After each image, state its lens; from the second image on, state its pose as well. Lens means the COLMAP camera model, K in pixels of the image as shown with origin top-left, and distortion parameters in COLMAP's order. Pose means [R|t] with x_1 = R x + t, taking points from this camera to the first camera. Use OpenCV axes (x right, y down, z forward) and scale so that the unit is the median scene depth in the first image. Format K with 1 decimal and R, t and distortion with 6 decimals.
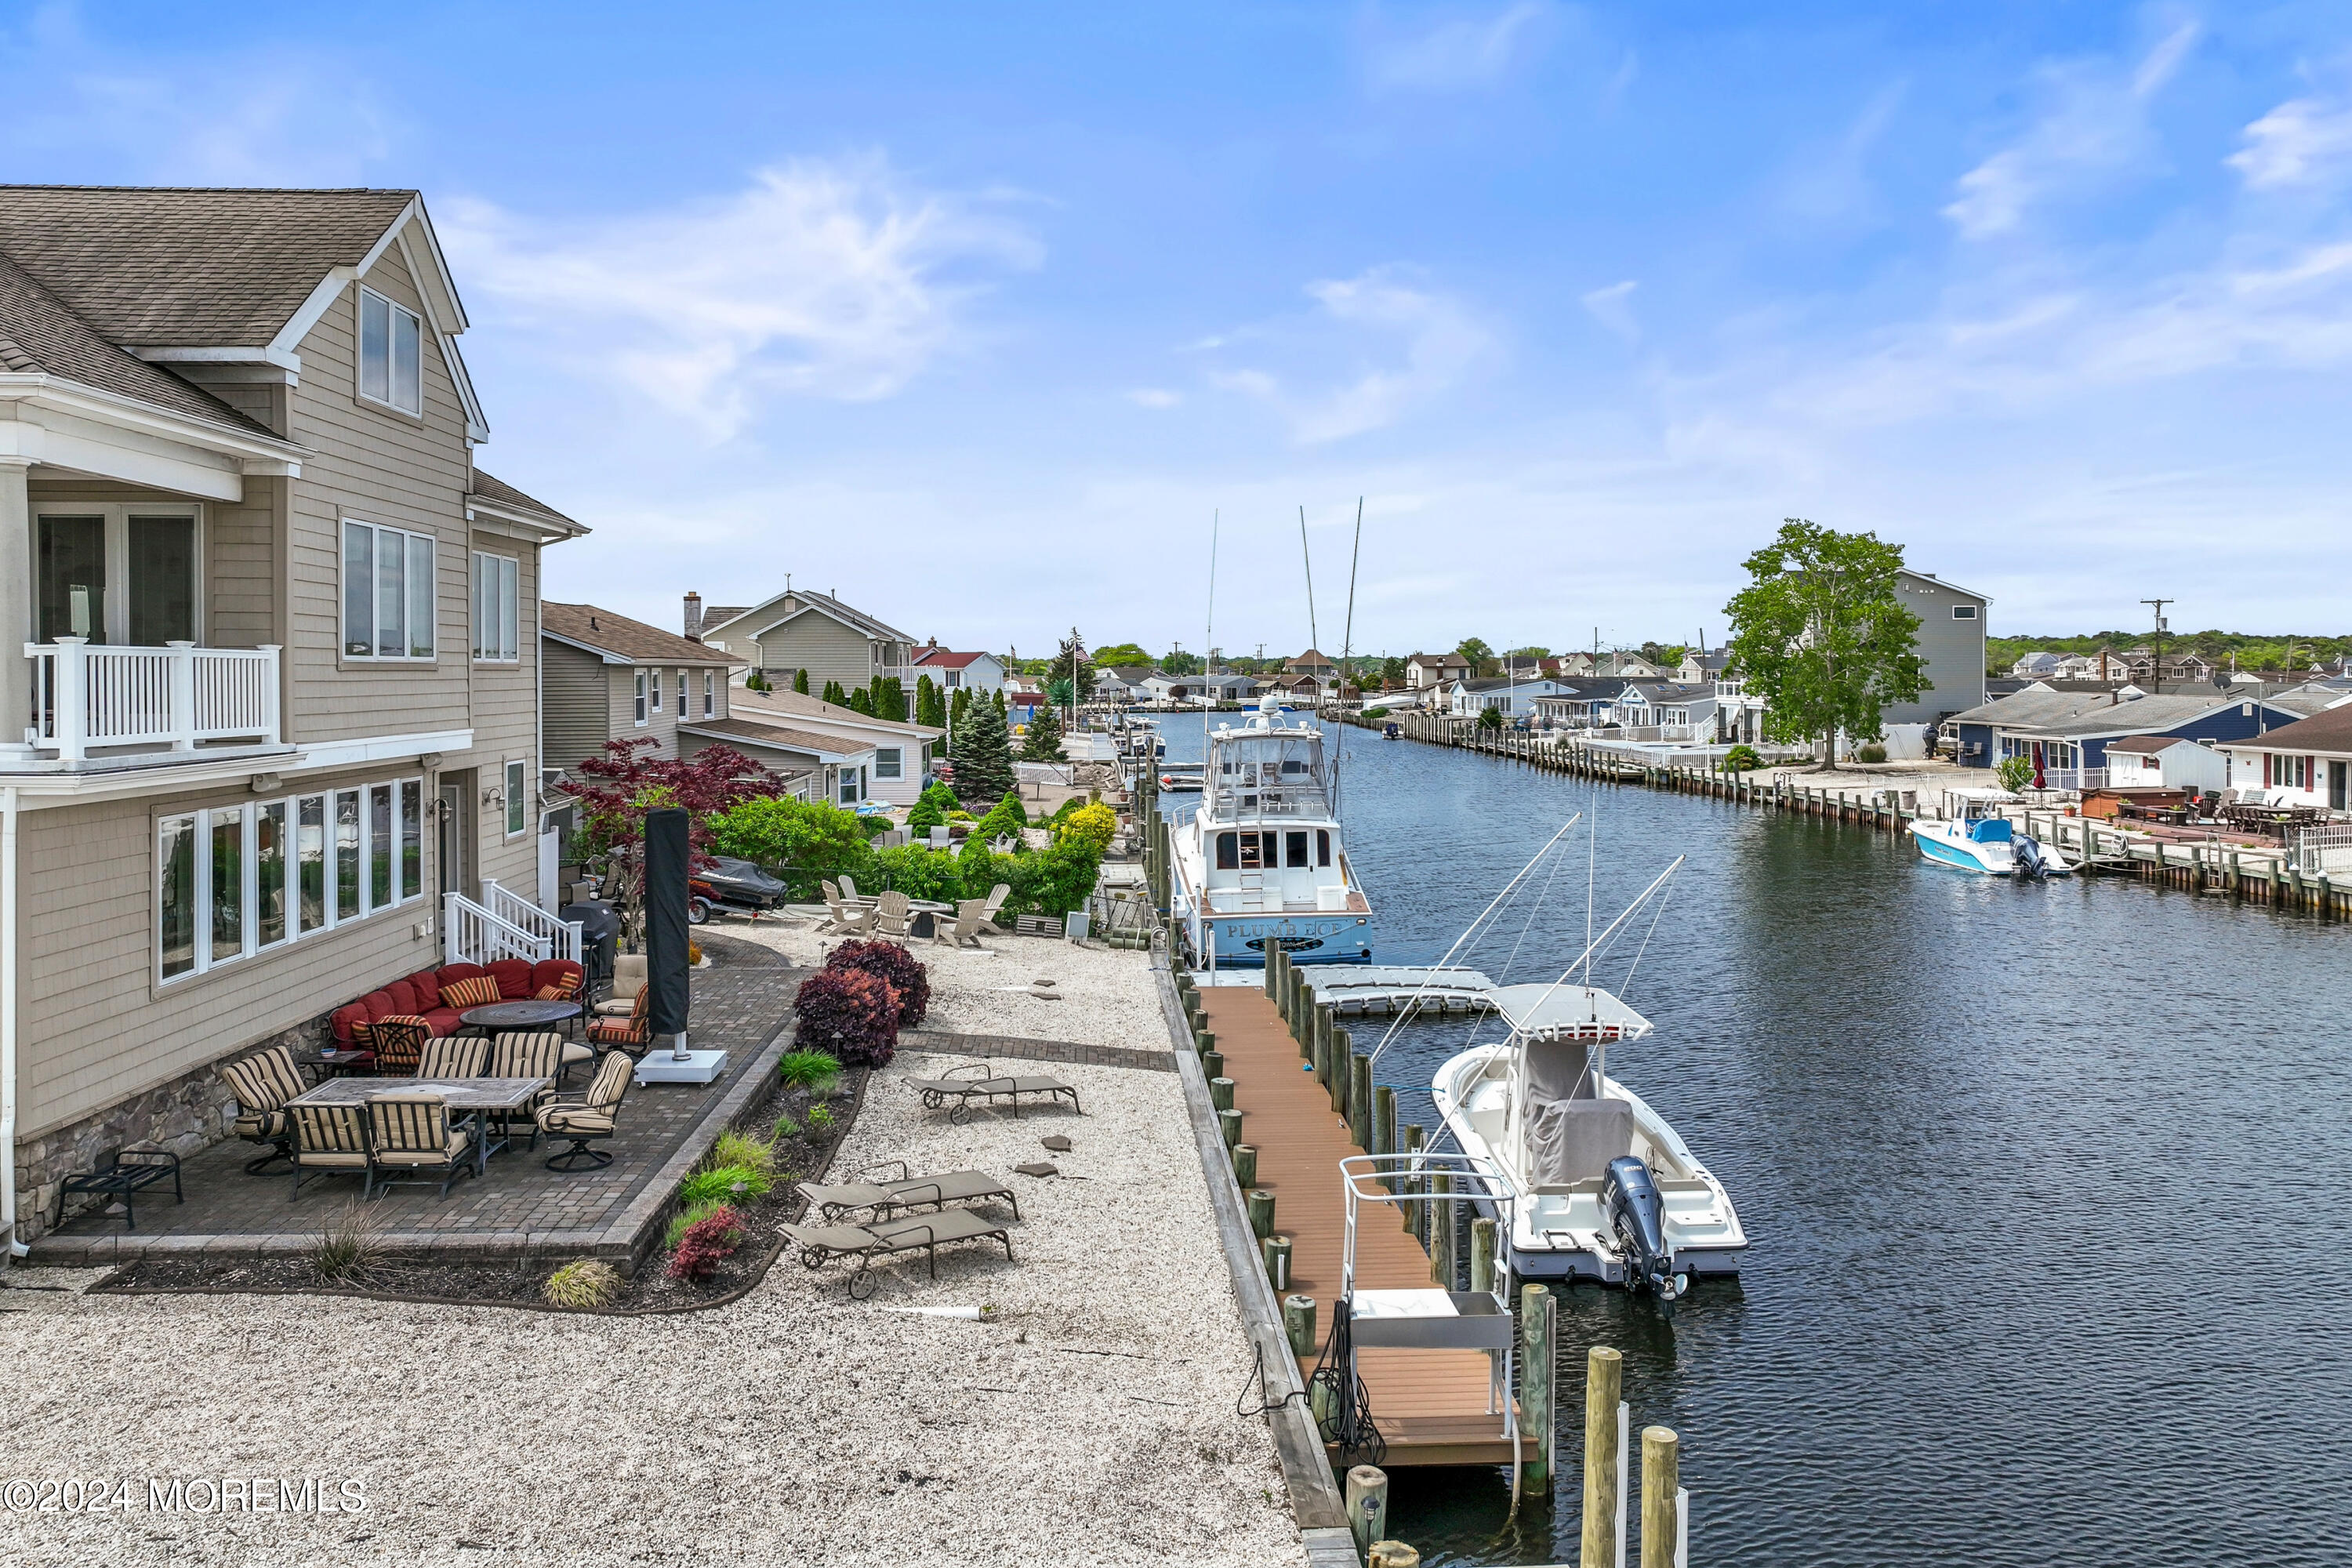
lens RADIAL K [[1672.9, 0, 1171.4], [0, 1672.9, 678.4], [0, 0, 1]] dist [0.003245, 0.008784]
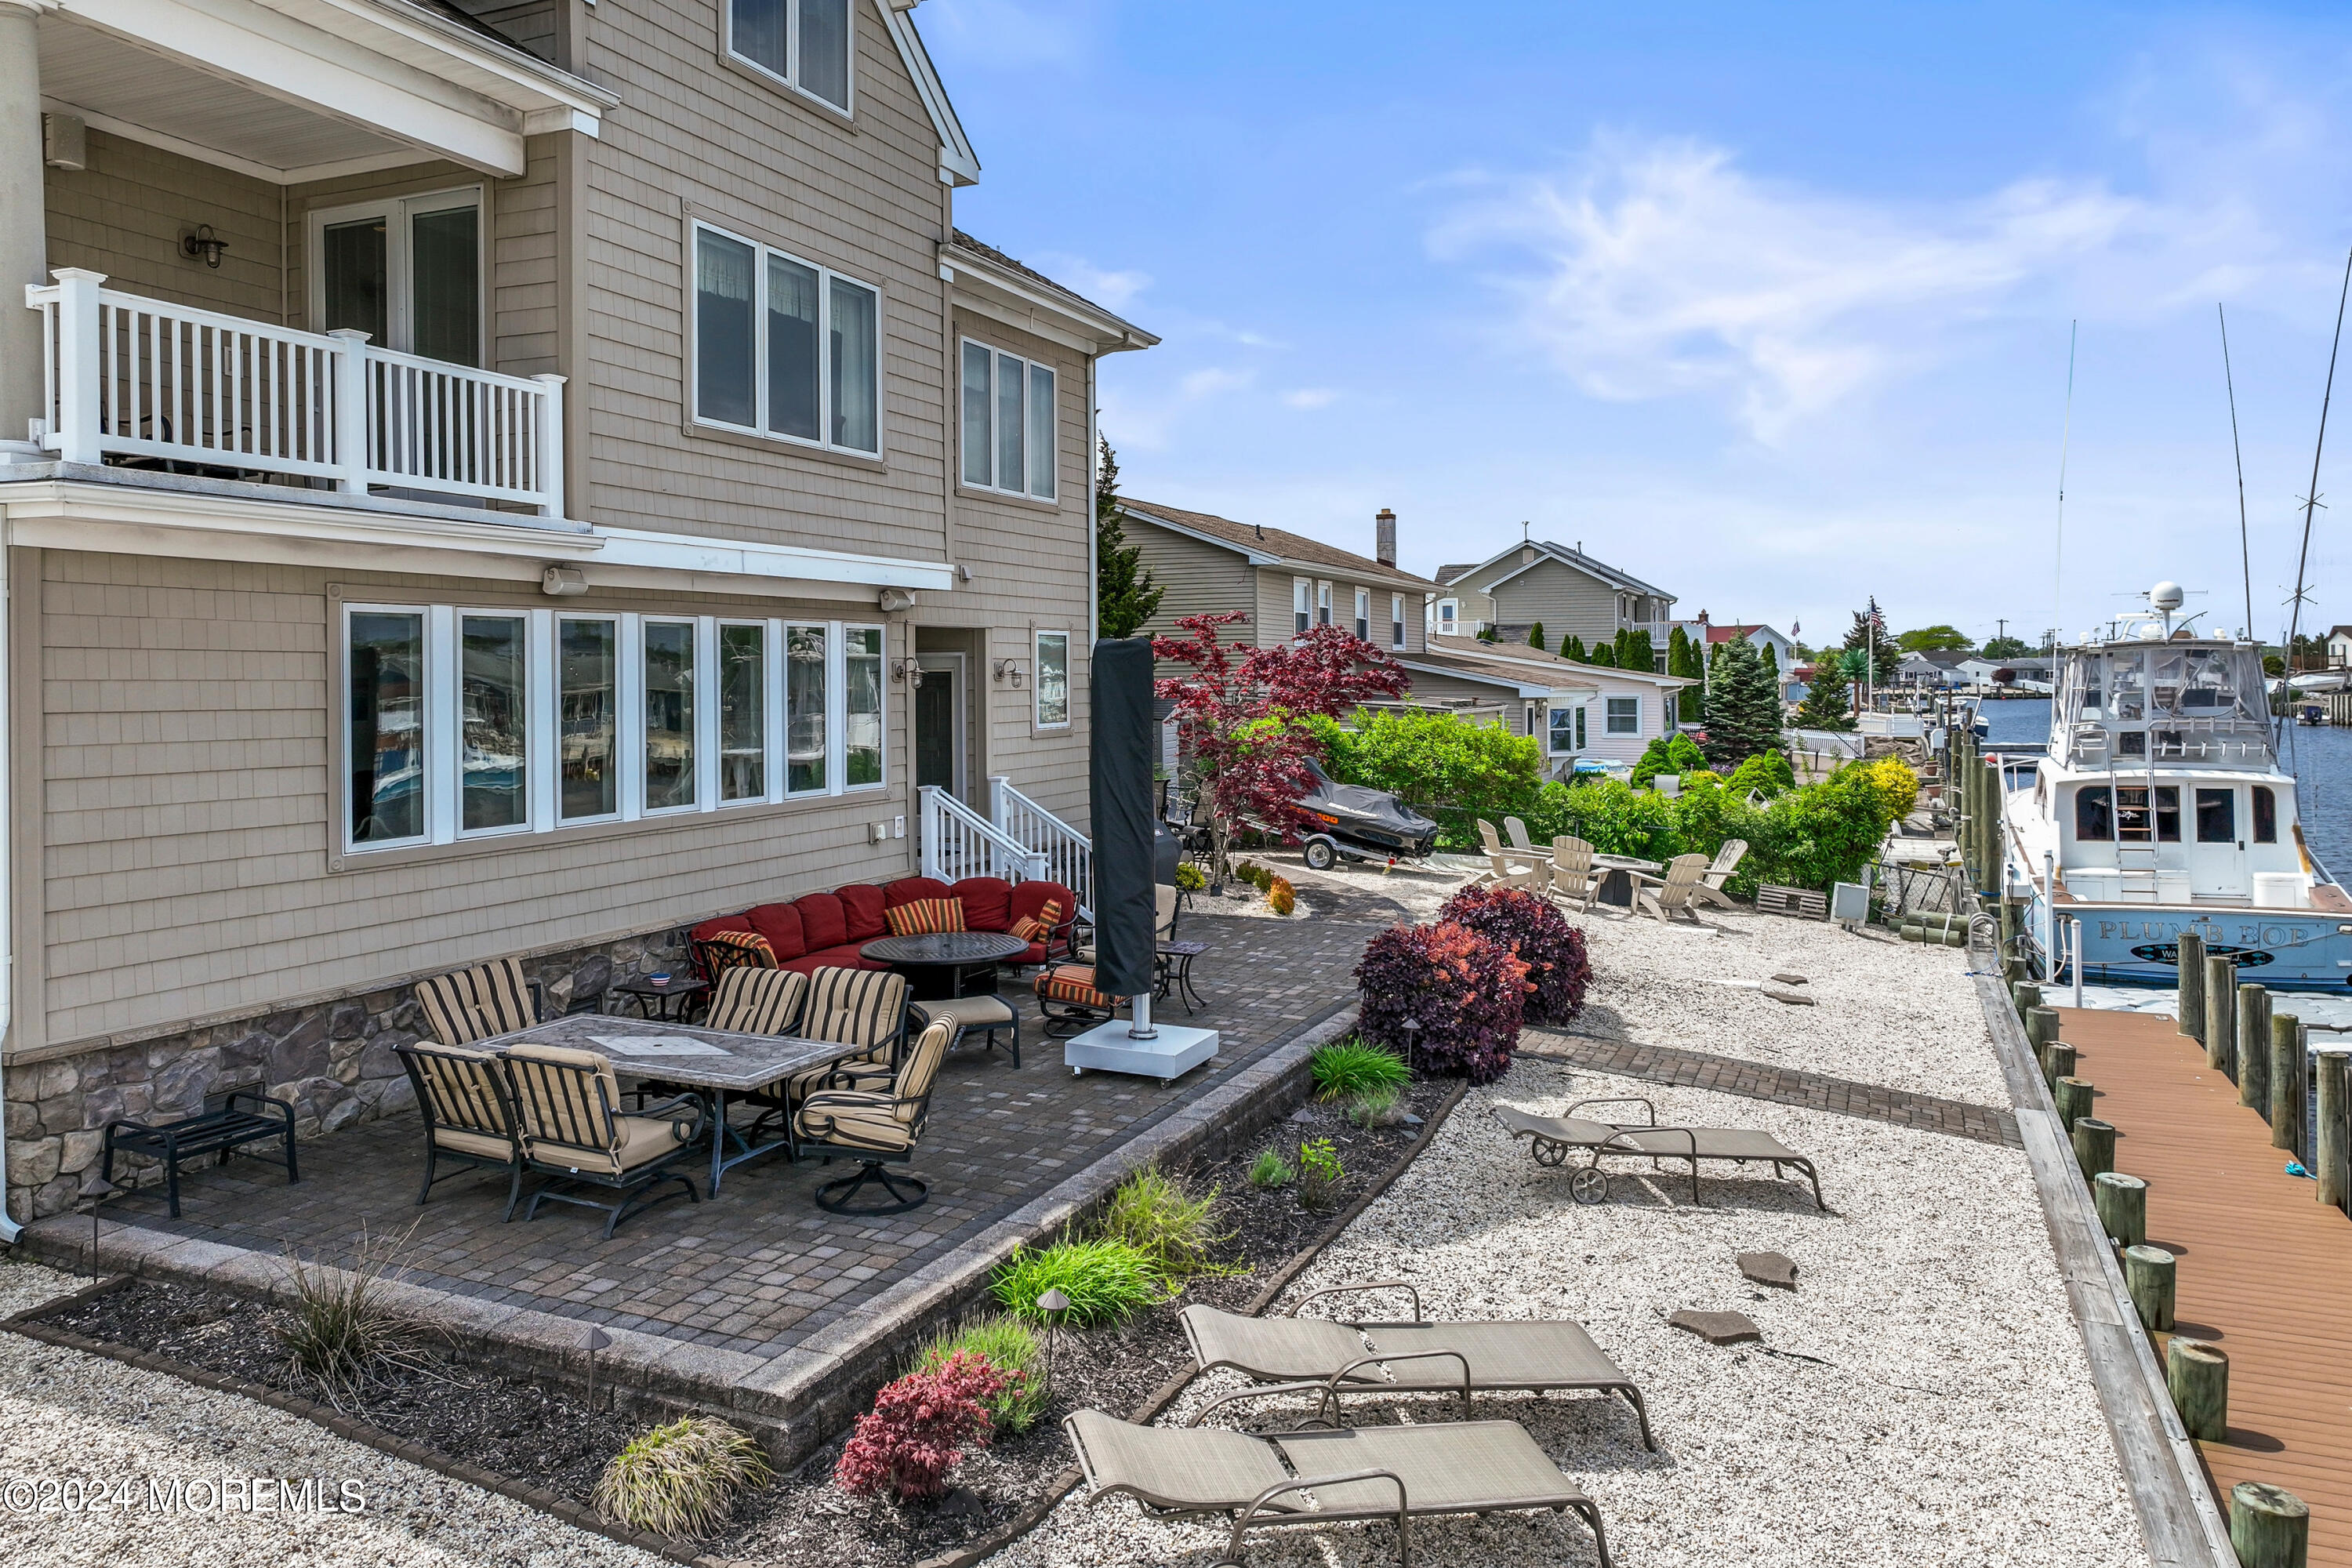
lens RADIAL K [[1672.9, 0, 1171.4], [0, 1672.9, 678.4], [0, 0, 1]] dist [0.003245, 0.008784]
pose [[0.897510, 0.001304, -0.440993, -0.004284], [-0.000362, 0.999997, 0.002219, 0.072072], [0.440995, -0.001832, 0.897508, 0.348714]]
